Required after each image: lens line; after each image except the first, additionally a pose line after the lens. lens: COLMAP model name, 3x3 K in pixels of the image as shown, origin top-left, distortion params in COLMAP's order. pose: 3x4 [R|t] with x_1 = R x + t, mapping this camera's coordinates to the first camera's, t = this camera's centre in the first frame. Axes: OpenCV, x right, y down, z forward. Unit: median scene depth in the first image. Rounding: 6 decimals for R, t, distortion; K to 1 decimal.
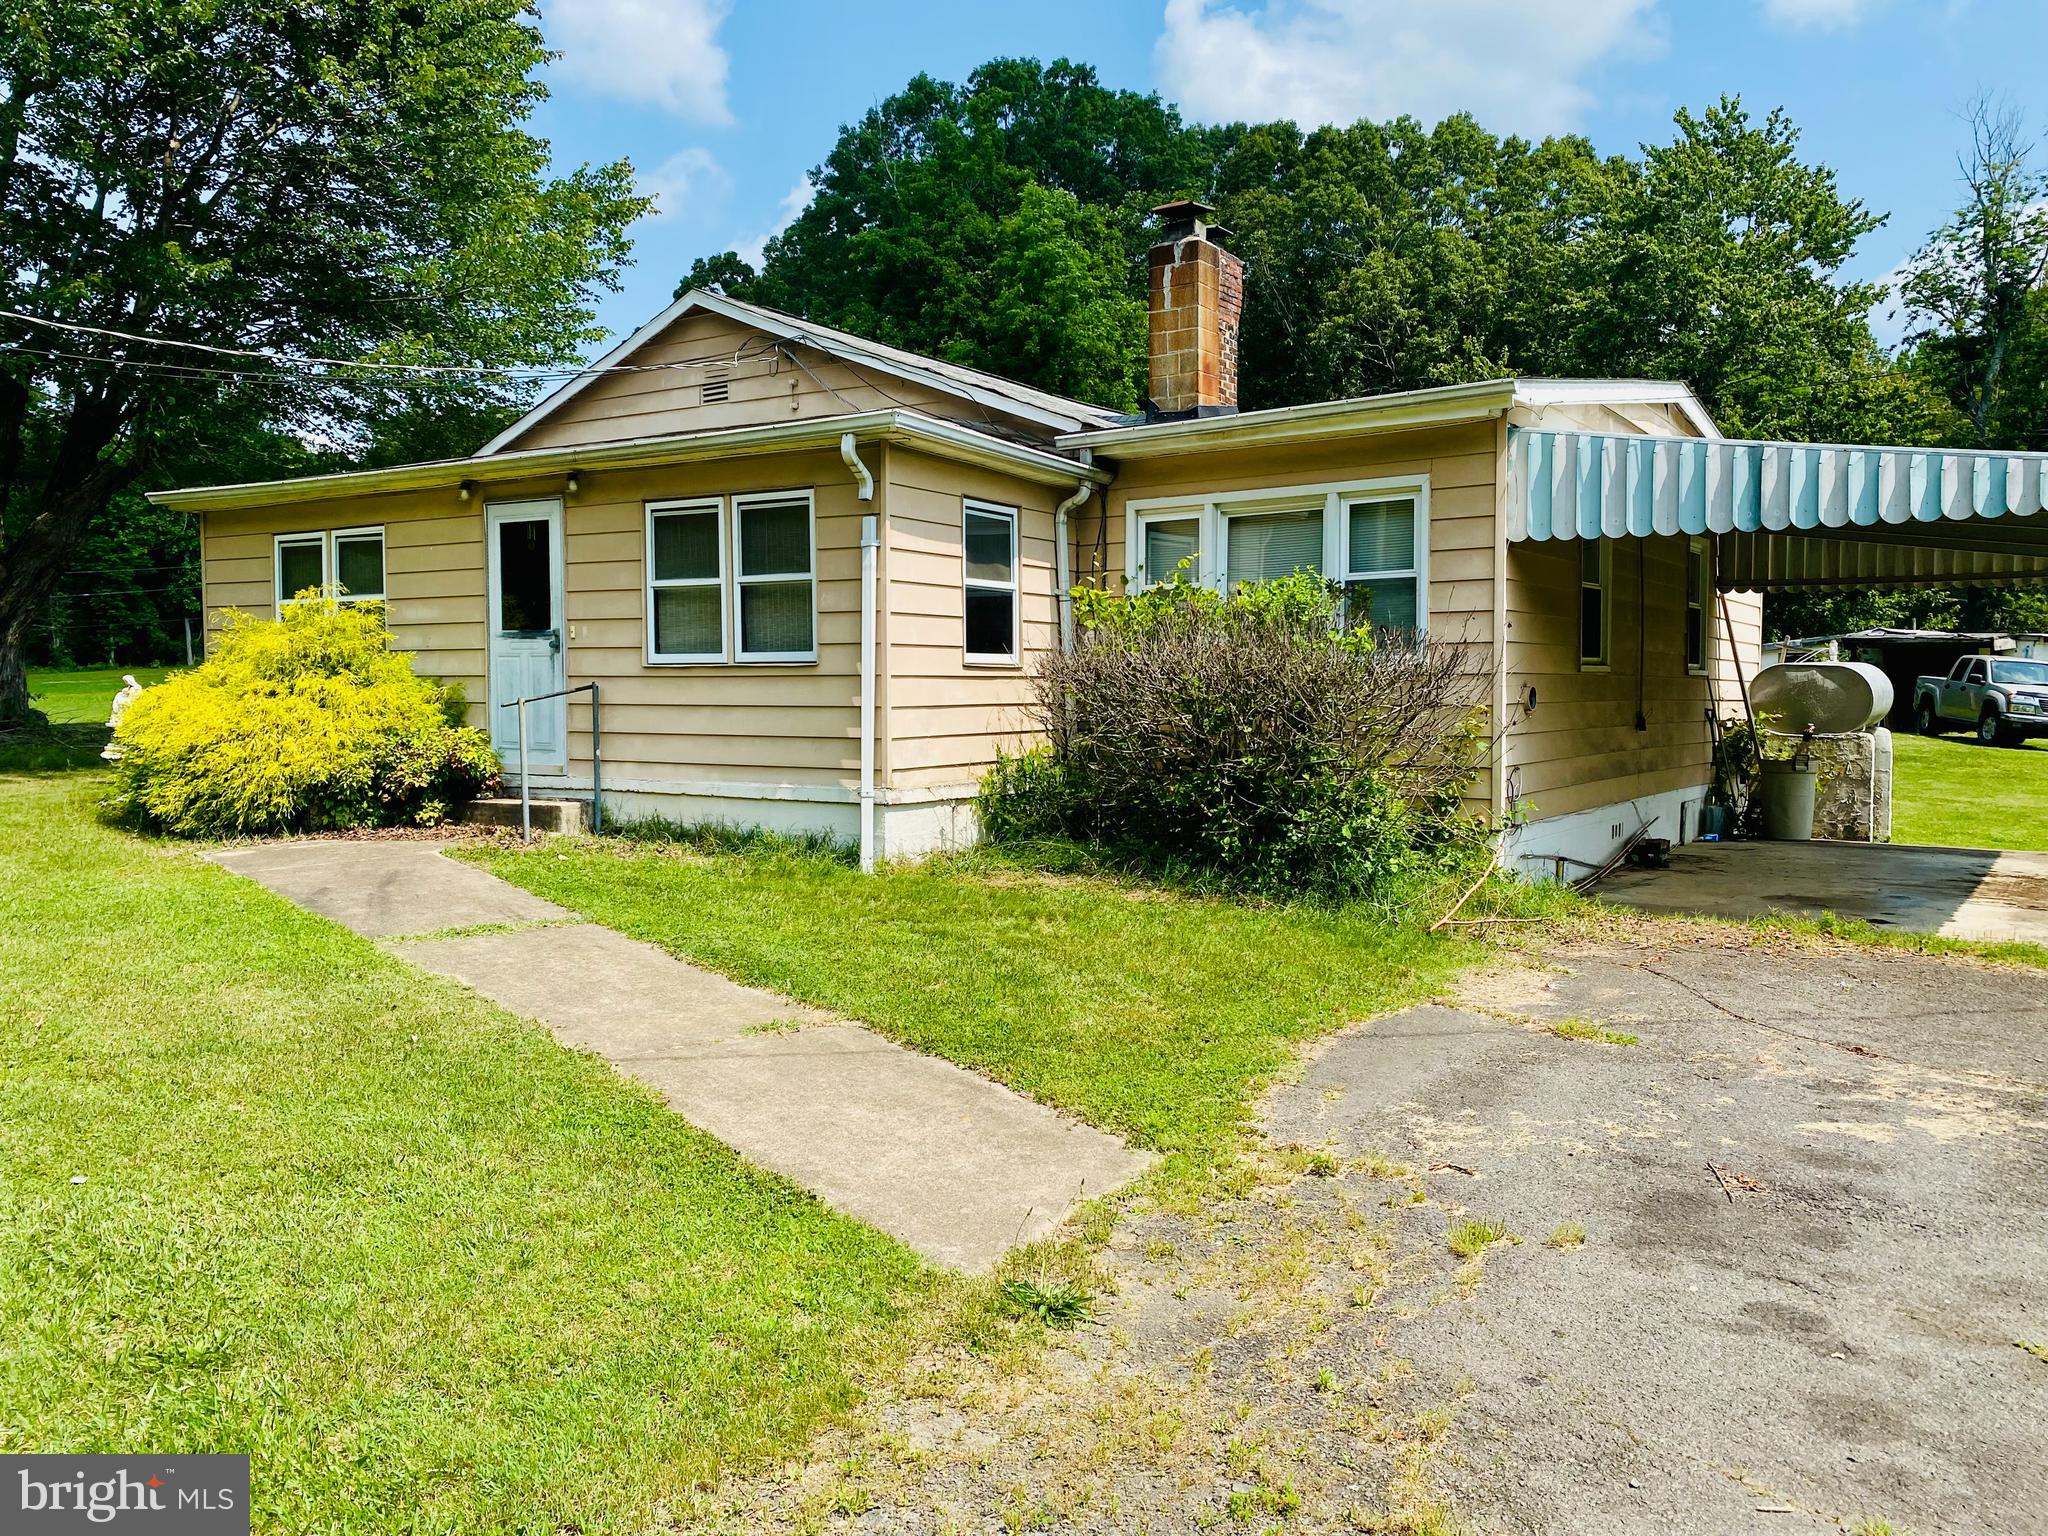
lens RADIAL K [[1535.3, 0, 967.4], [0, 1535.3, 728.3], [0, 0, 1]] dist [0.009172, -0.000932]
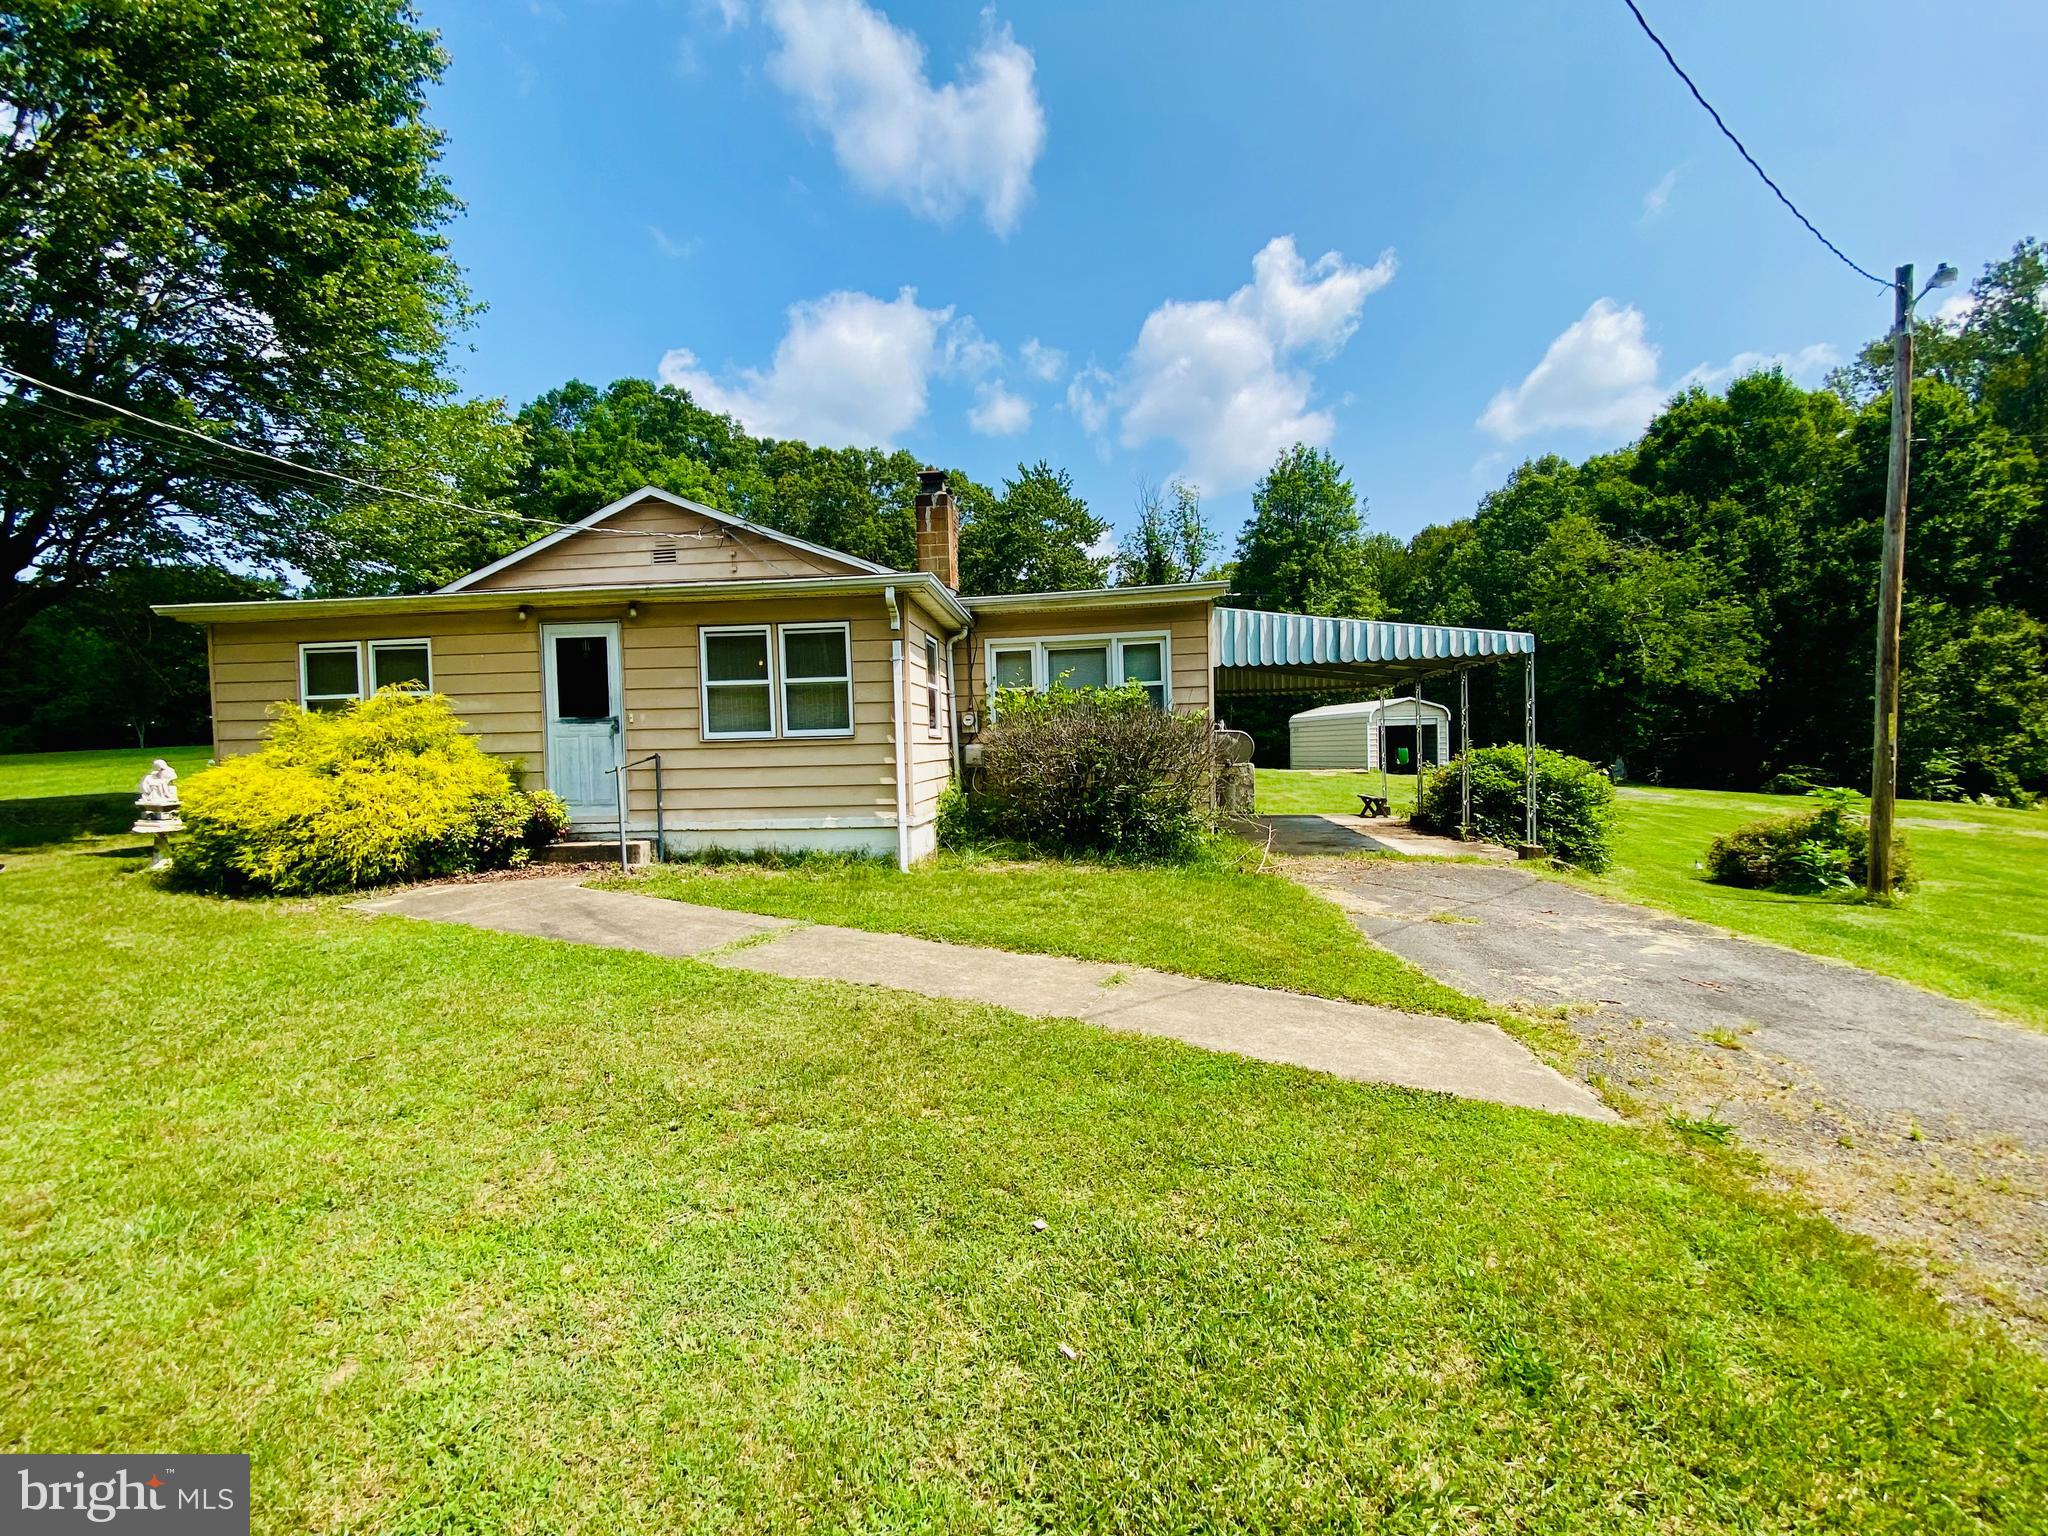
lens RADIAL K [[825.4, 0, 1024.0], [0, 825.4, 768.0], [0, 0, 1]] dist [0.012777, -0.018813]
pose [[0.888478, -0.034688, 0.457606, -0.291106], [0.037446, 0.999294, 0.003044, -0.006998], [-0.457388, 0.014431, 0.889150, 0.178078]]
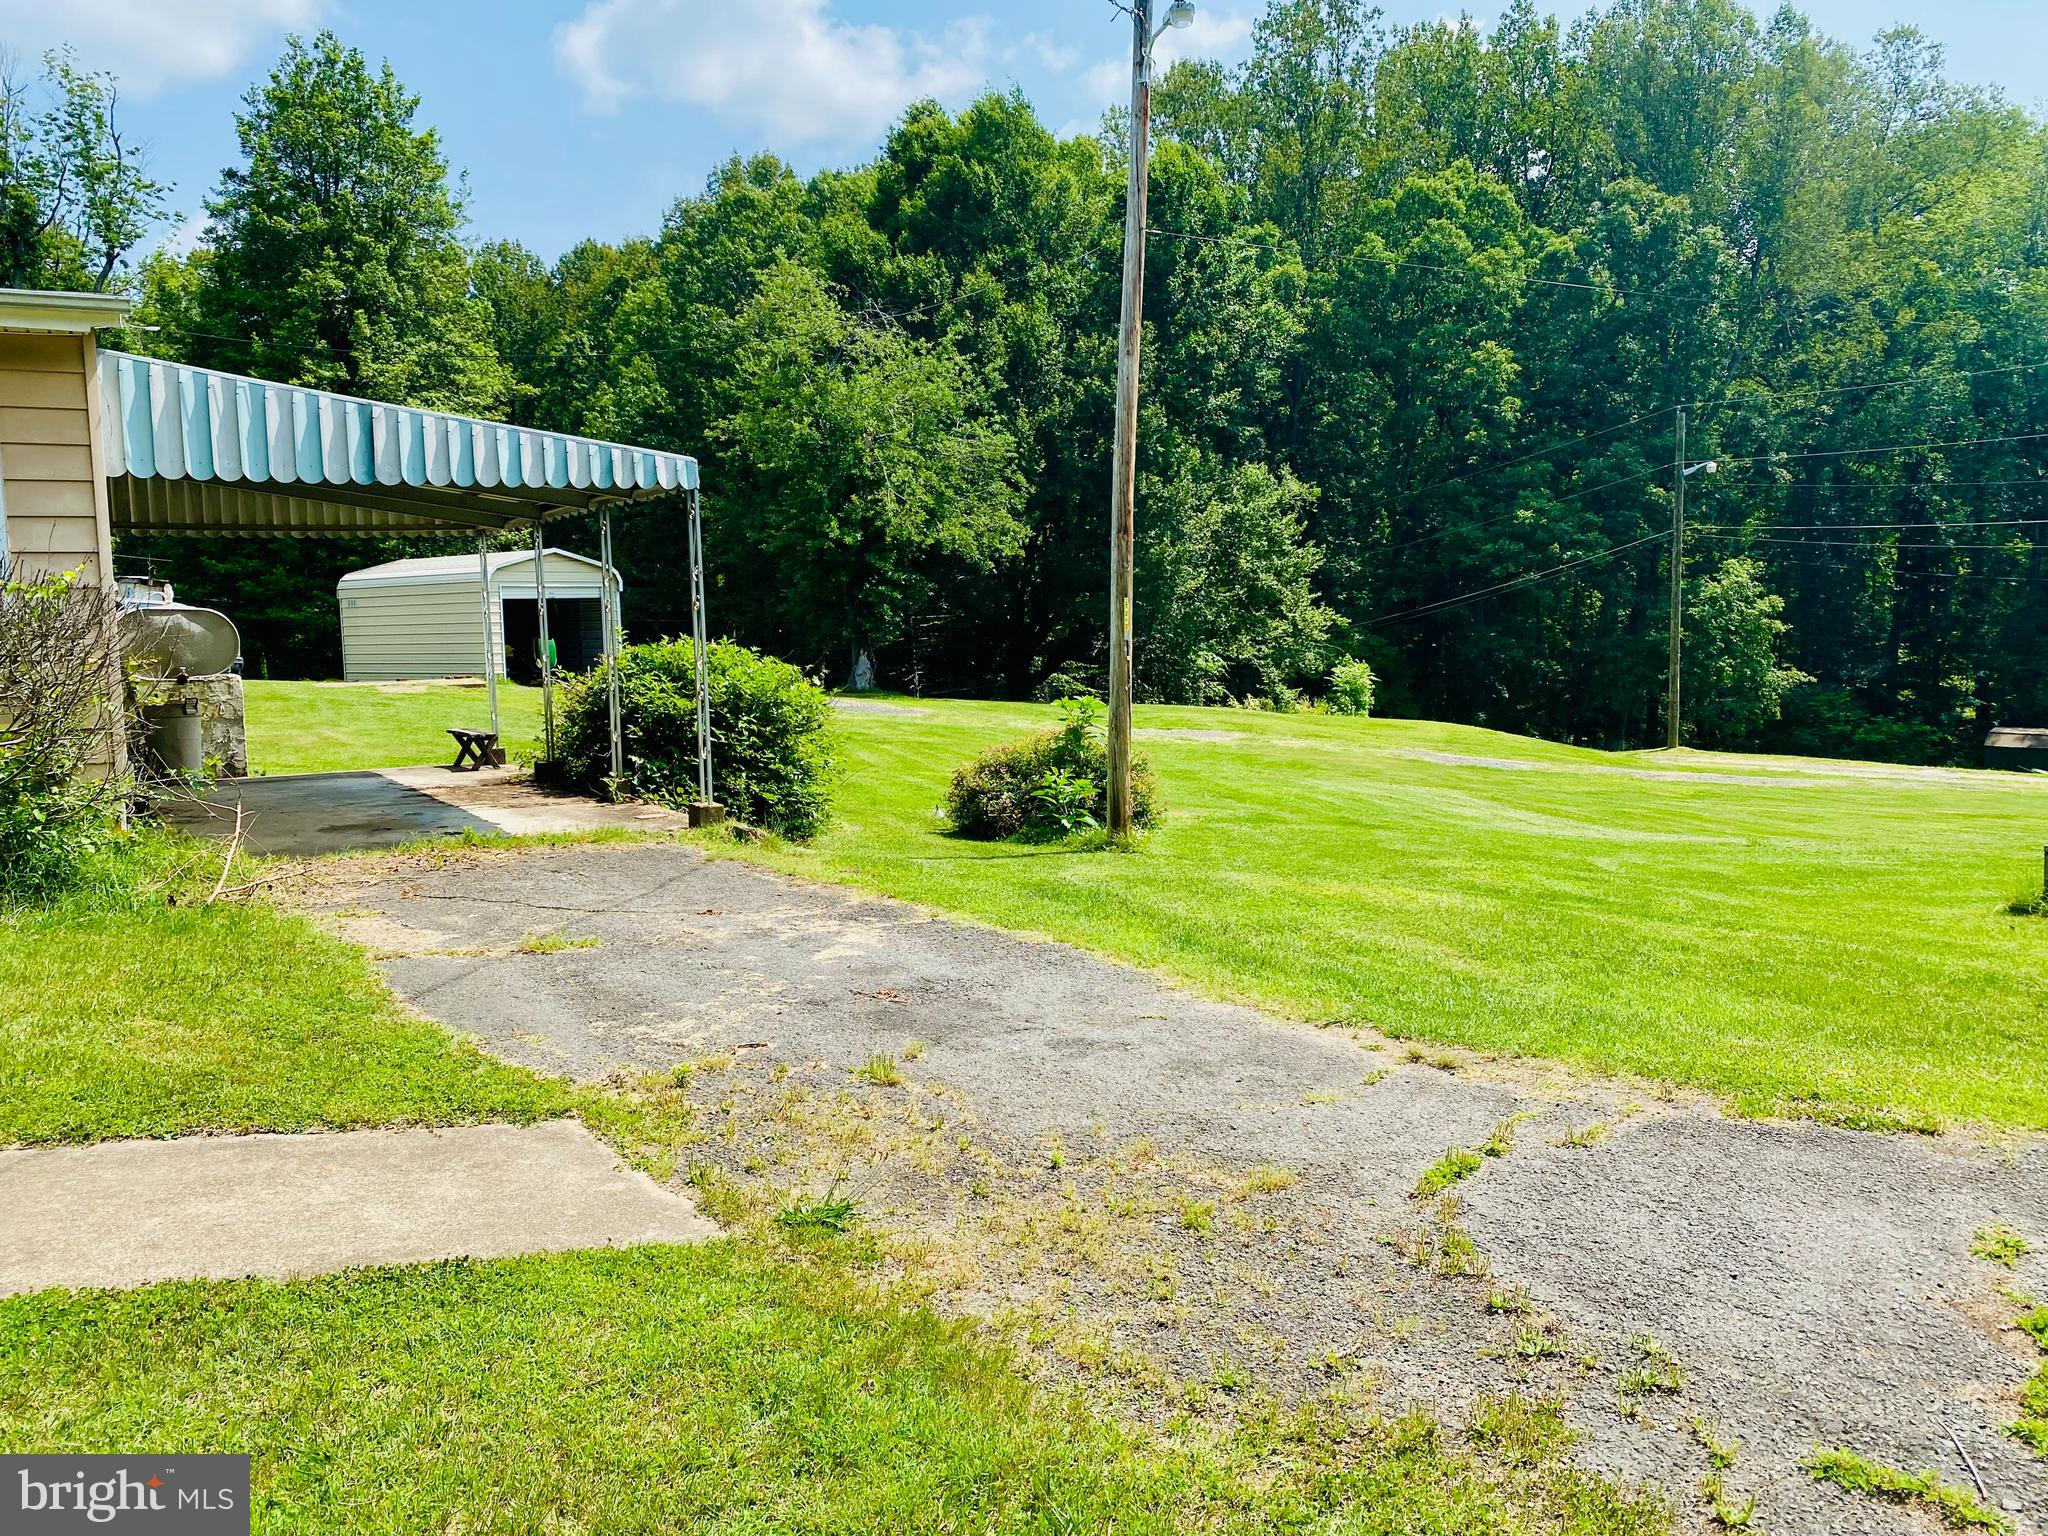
lens RADIAL K [[1549.2, 0, 1024.0], [0, 1549.2, 768.0], [0, 0, 1]] dist [0.004537, -0.013100]
pose [[0.370306, -0.103875, 0.923084, -0.269543], [0.045235, 0.994565, 0.093772, -0.010560], [-0.927808, 0.007031, 0.372993, 0.145029]]
